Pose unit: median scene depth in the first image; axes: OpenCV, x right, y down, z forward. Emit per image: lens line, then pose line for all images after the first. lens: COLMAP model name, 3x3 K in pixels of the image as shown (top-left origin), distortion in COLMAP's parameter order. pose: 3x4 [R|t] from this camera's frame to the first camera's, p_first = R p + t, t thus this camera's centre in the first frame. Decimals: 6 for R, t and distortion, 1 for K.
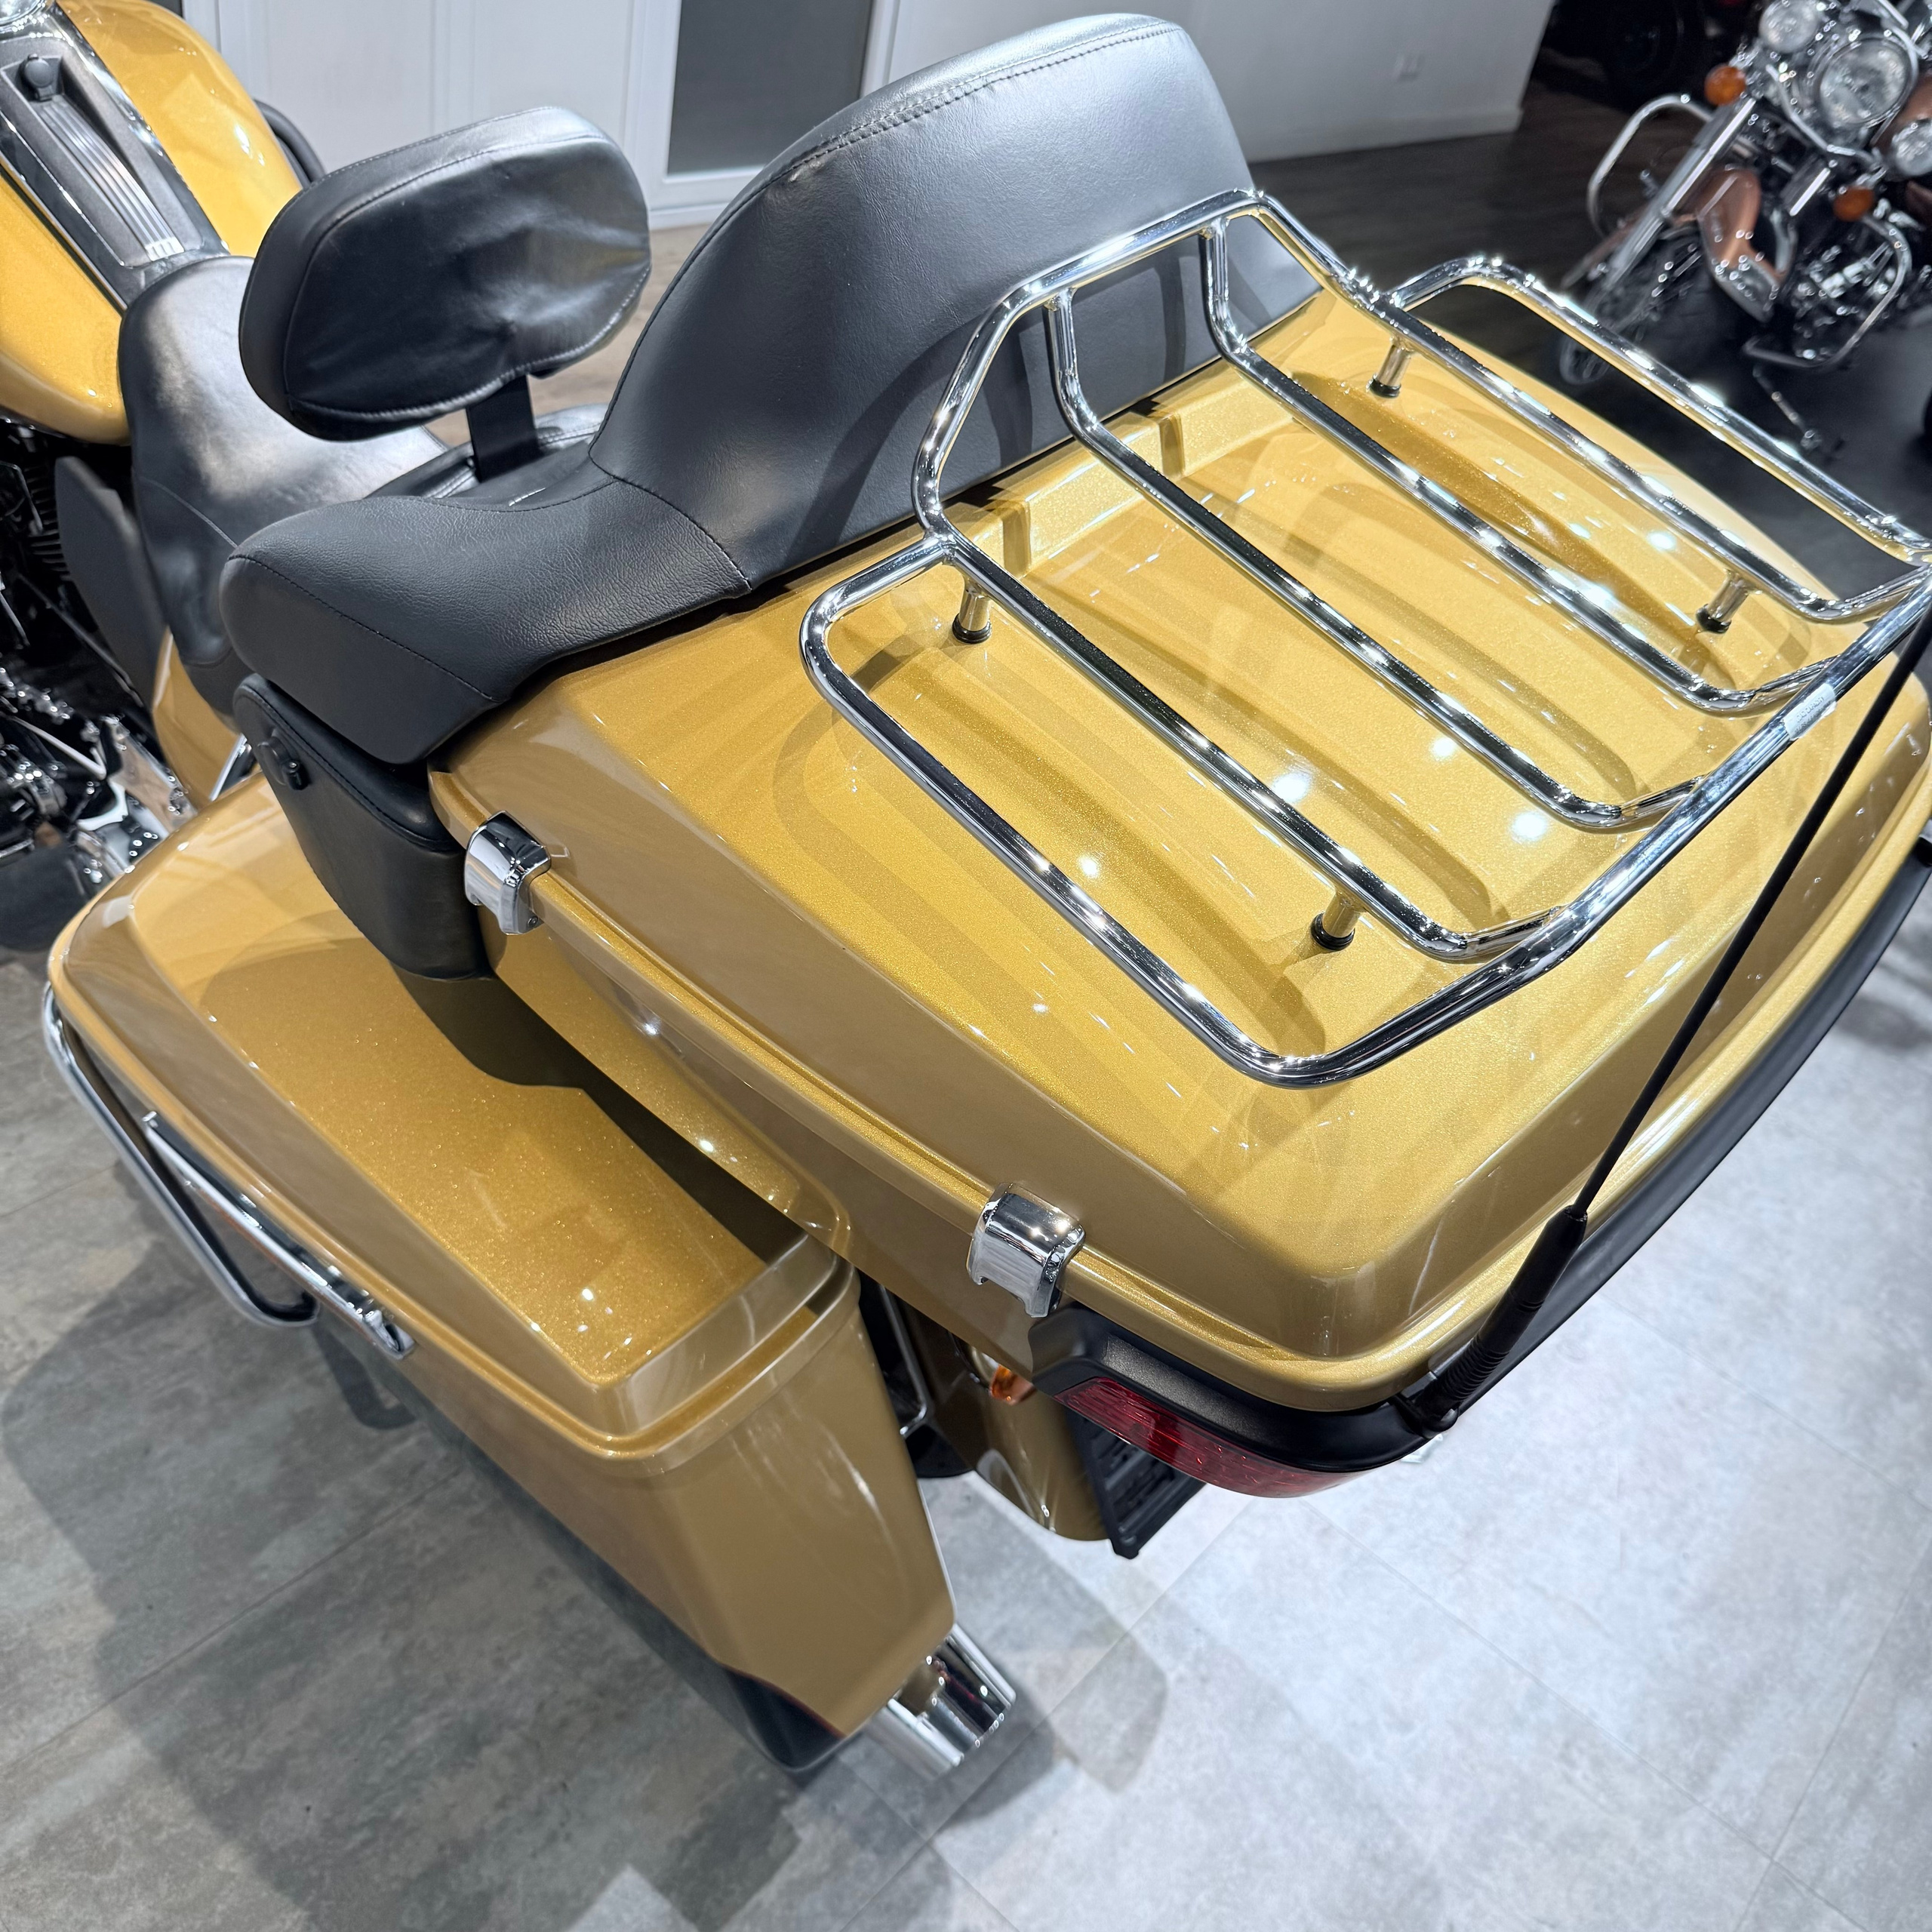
lens RADIAL K [[1842.6, 0, 960.2], [0, 1842.6, 951.0], [0, 0, 1]] dist [0.009989, -0.033680]
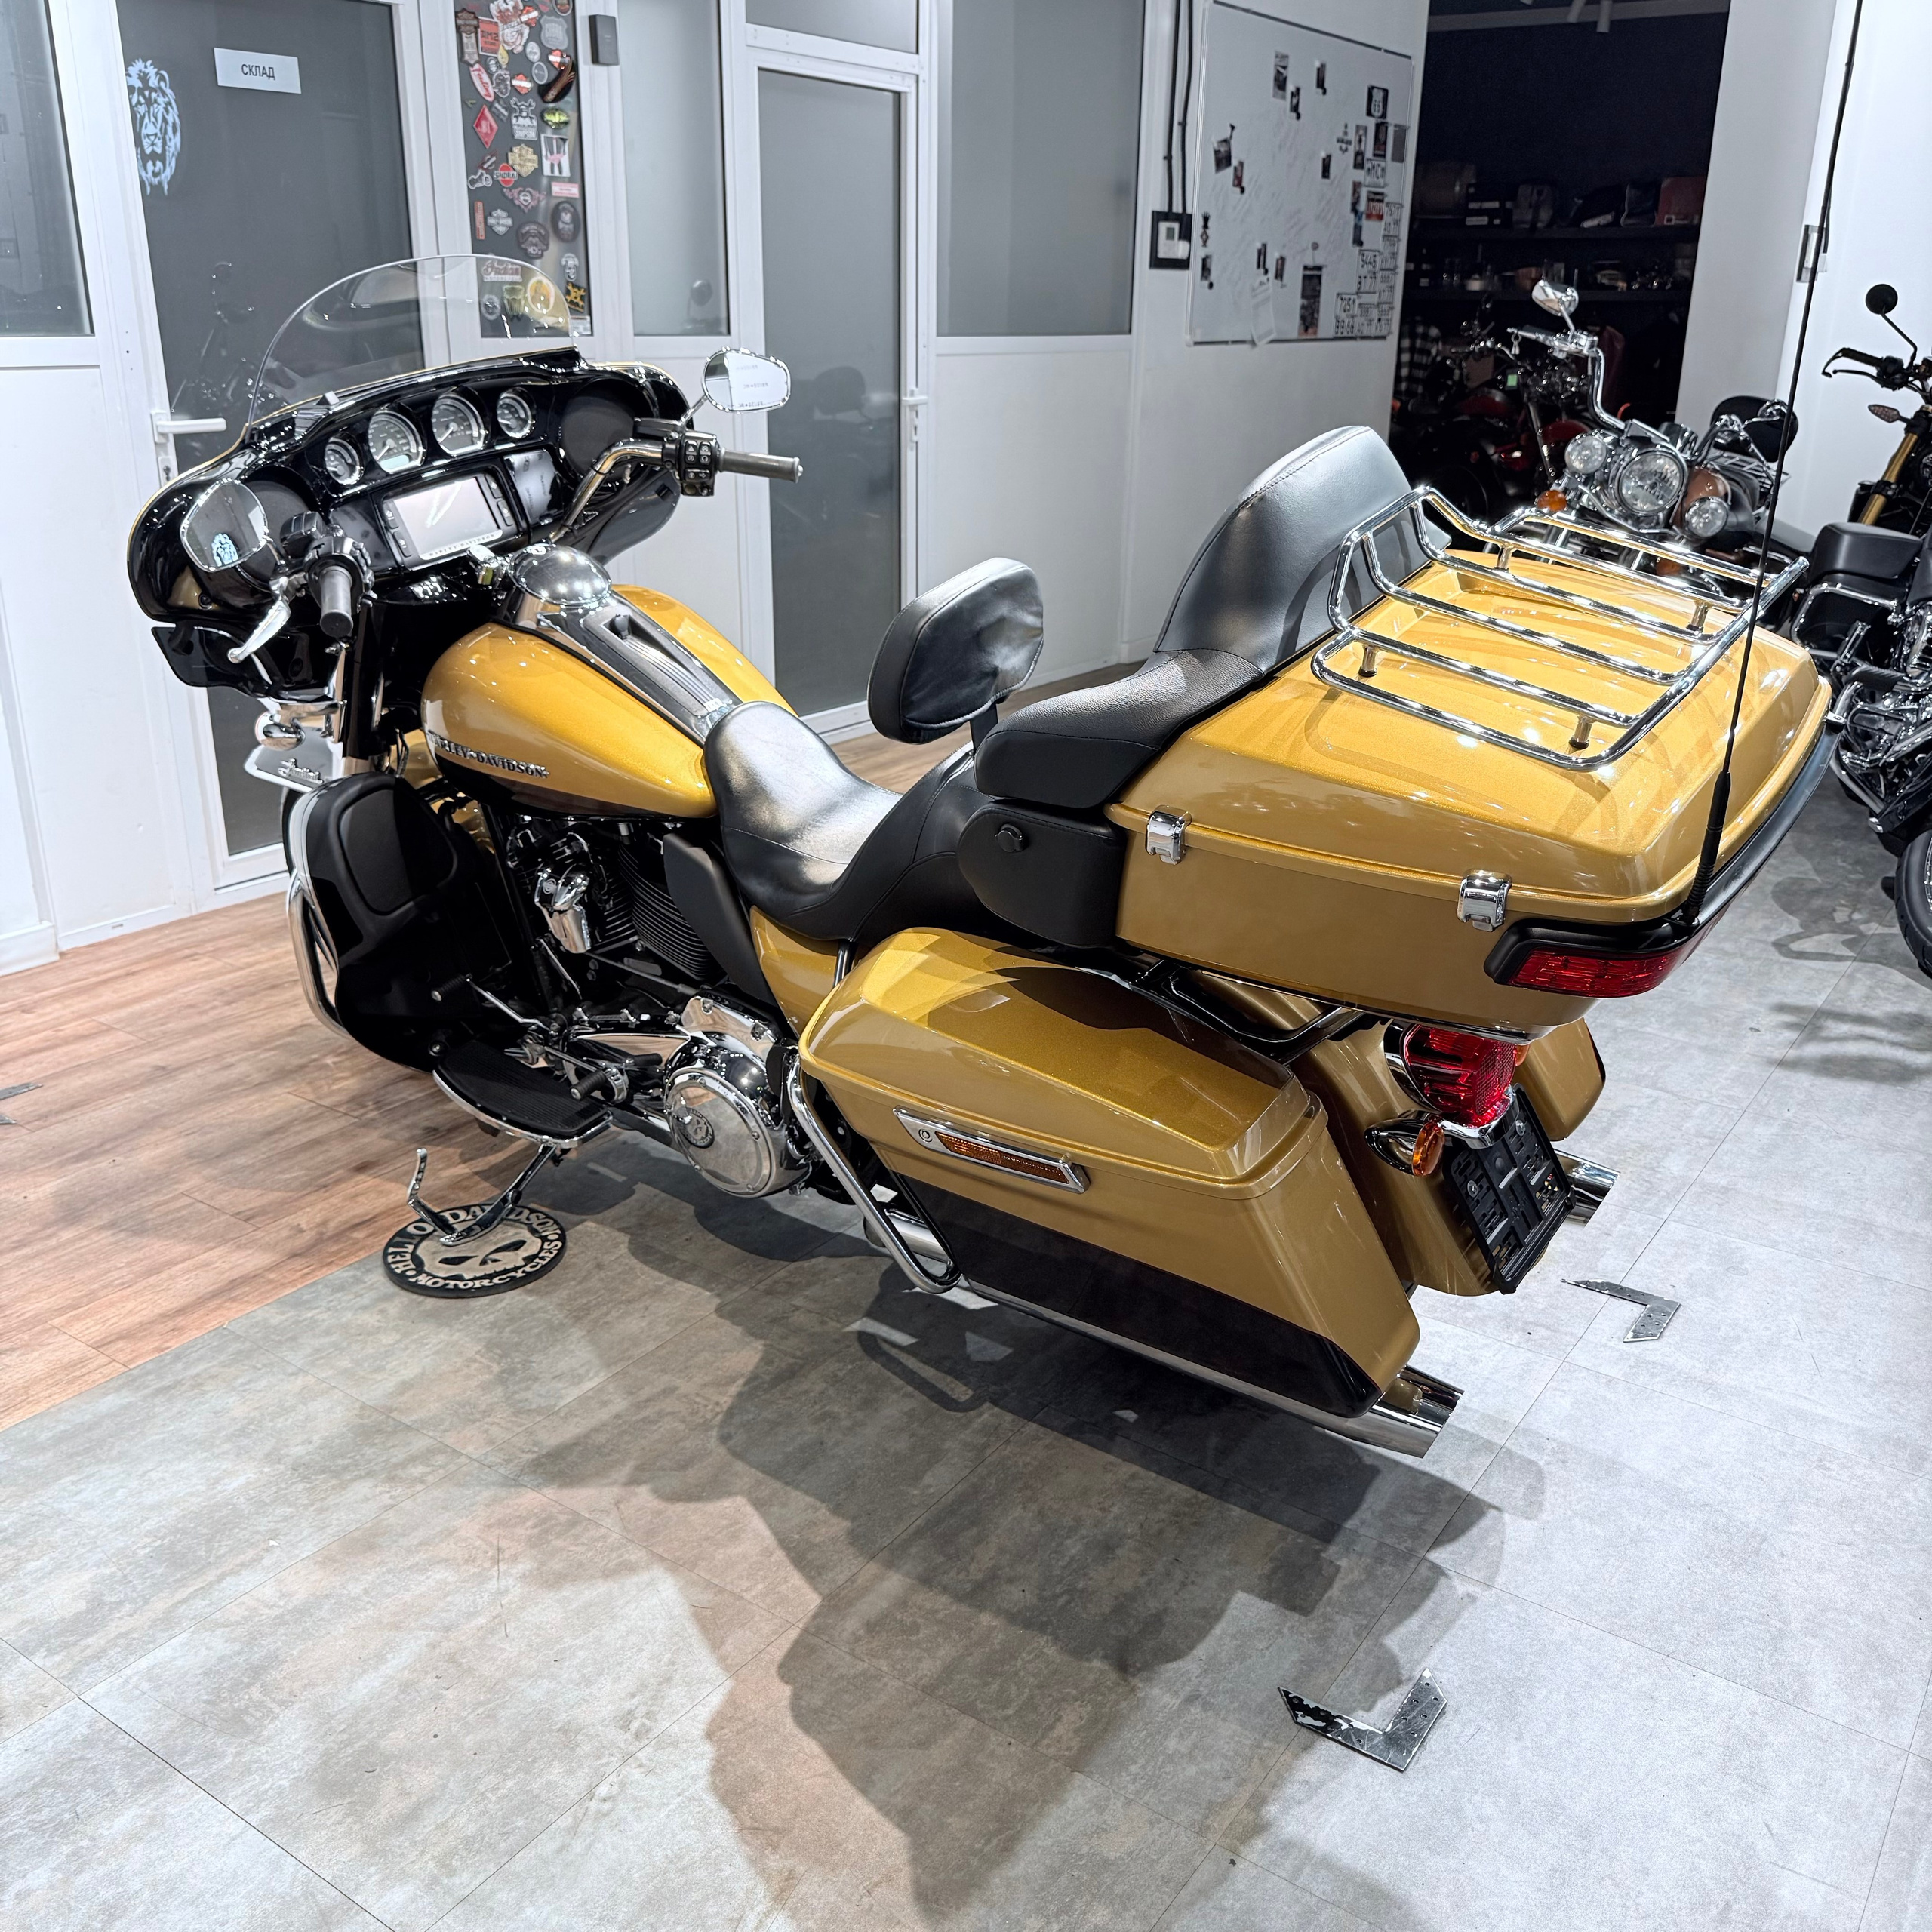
lens RADIAL K [[1810.9, 0, 971.8], [0, 1810.9, 936.1], [0, 0, 1]] dist [0.168082, -0.329950]
pose [[0.980714, -0.189525, 0.047763, -0.325039], [0.195194, 0.937221, -0.288990, 0.346782], [0.010007, 0.292739, 0.956140, -0.531159]]
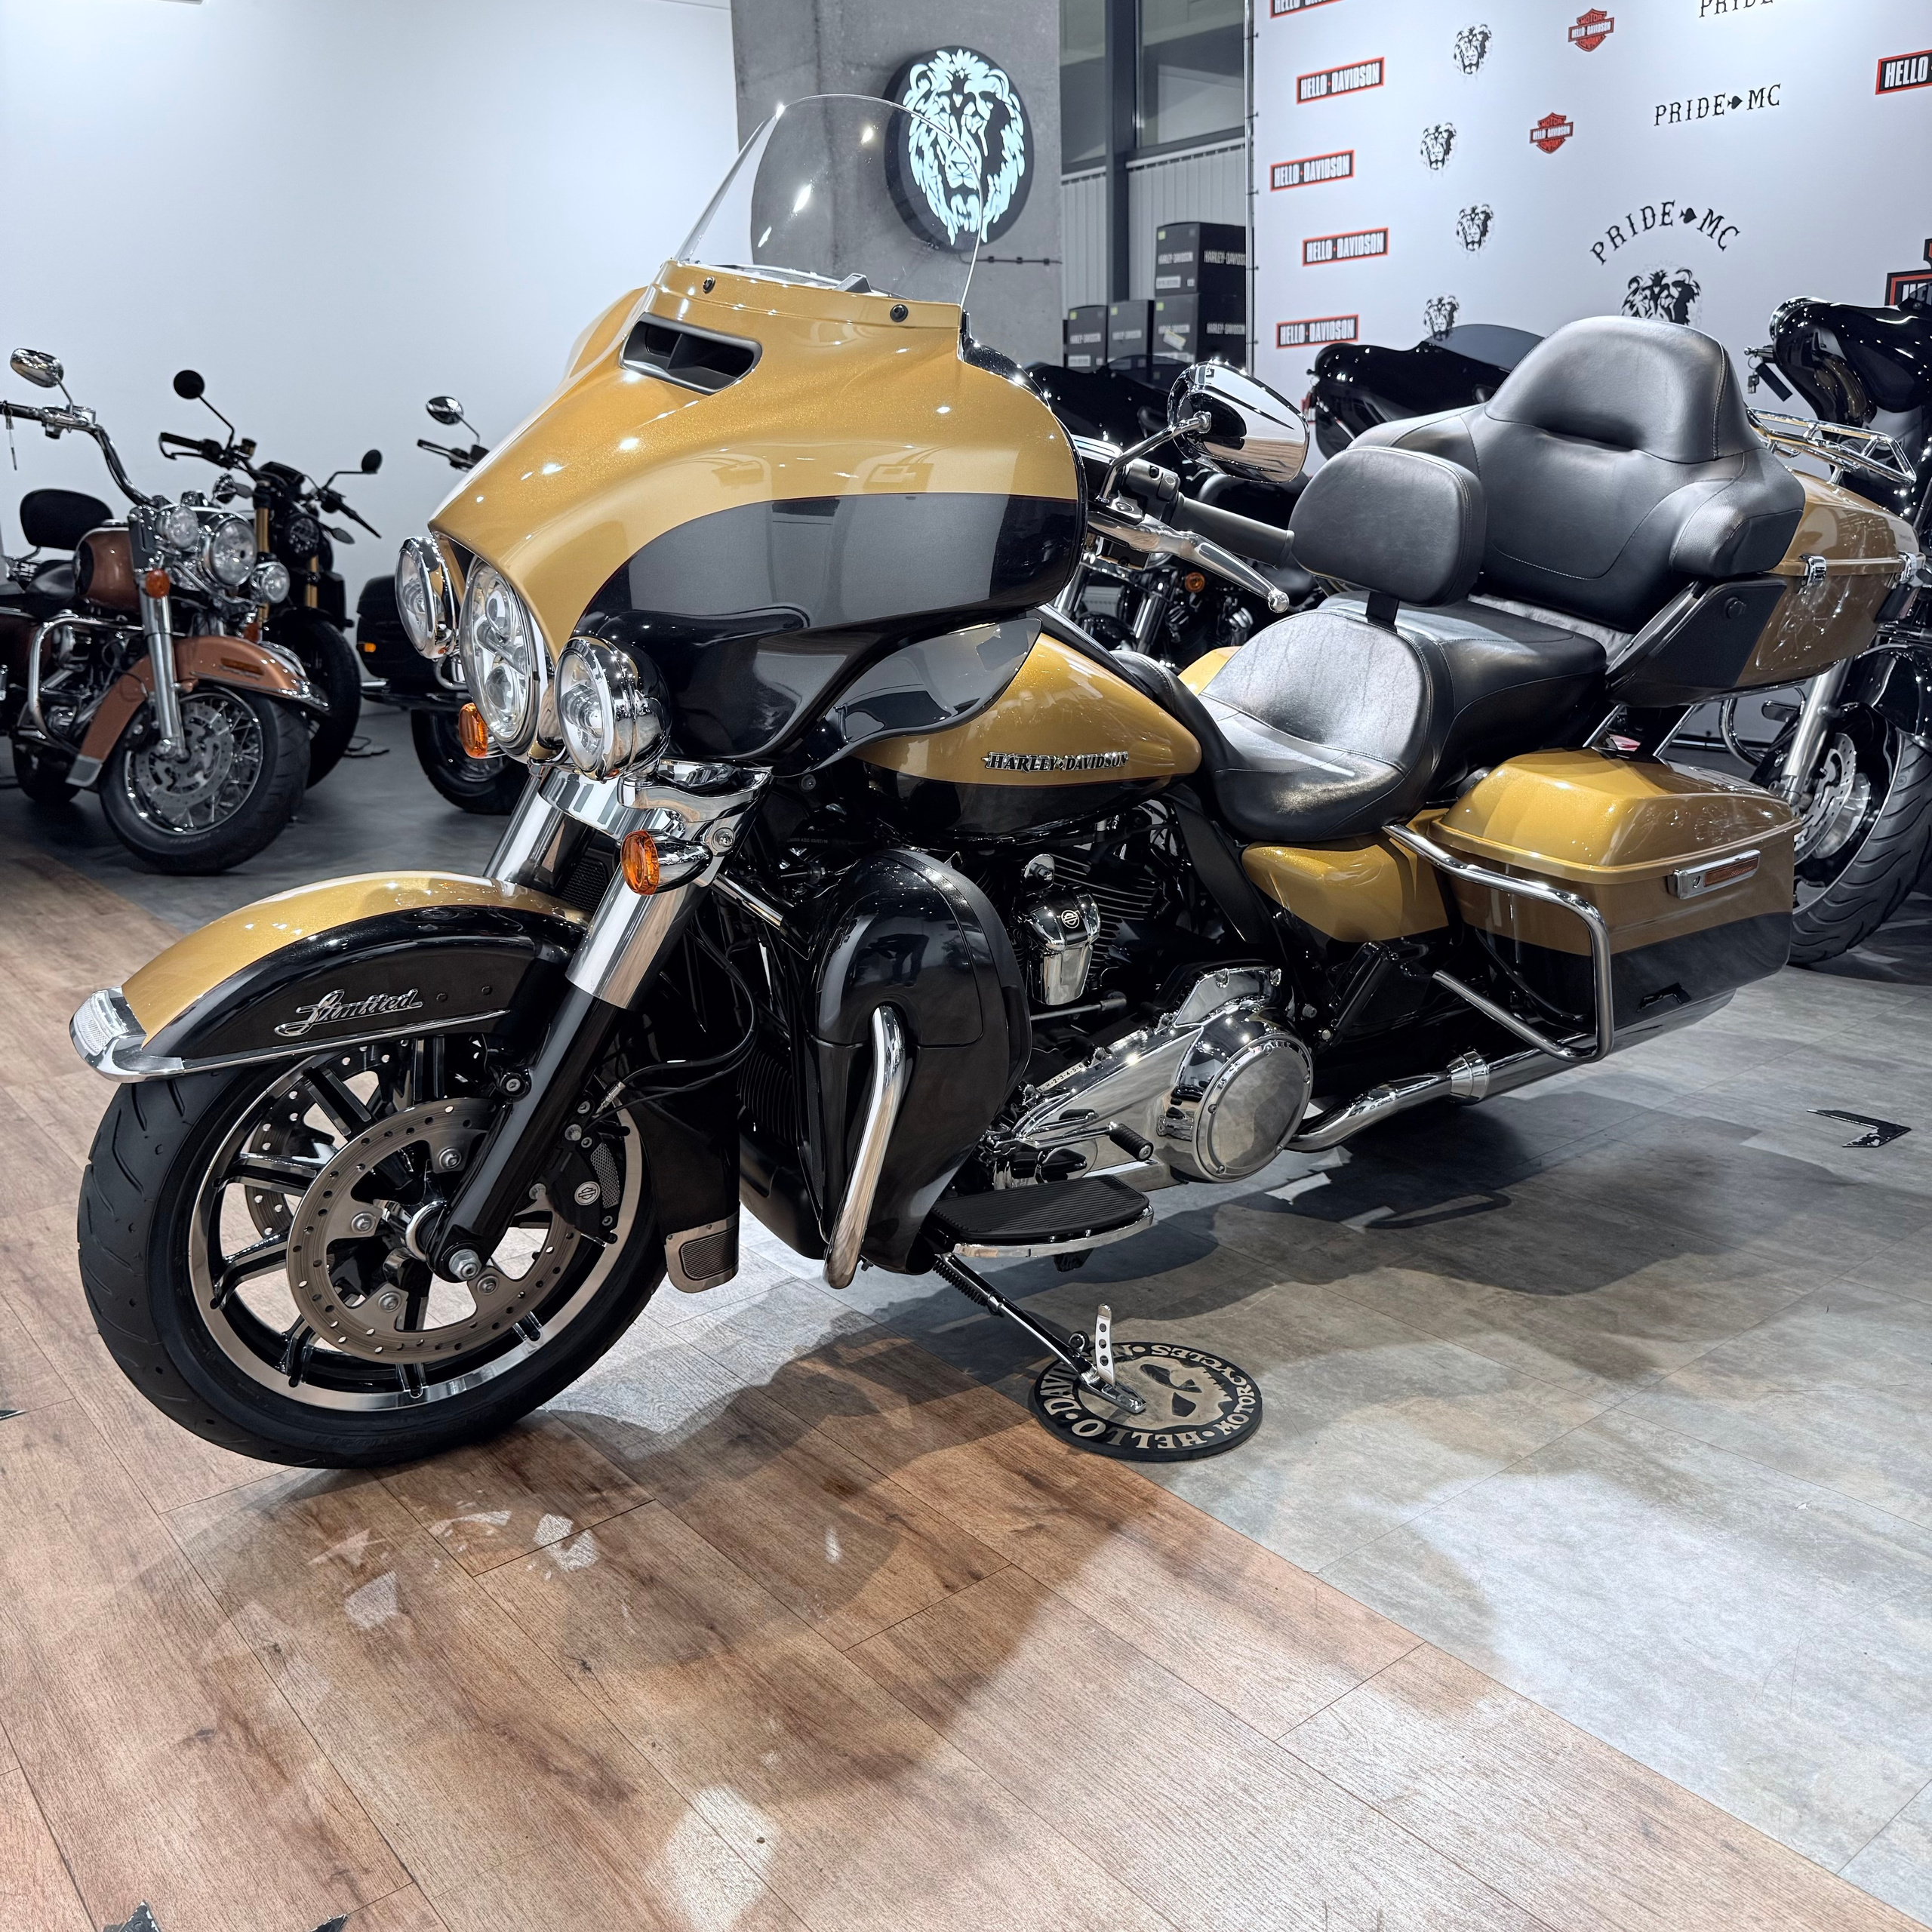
lens RADIAL K [[1787.7, 0, 964.5], [0, 1787.7, 958.9], [0, 0, 1]] dist [0.152575, -0.305438]
pose [[0.169796, -0.426637, 0.888341, -1.845063], [0.634429, 0.737110, 0.232742, -0.617007], [-0.754102, 0.524070, 0.395829, 0.651727]]
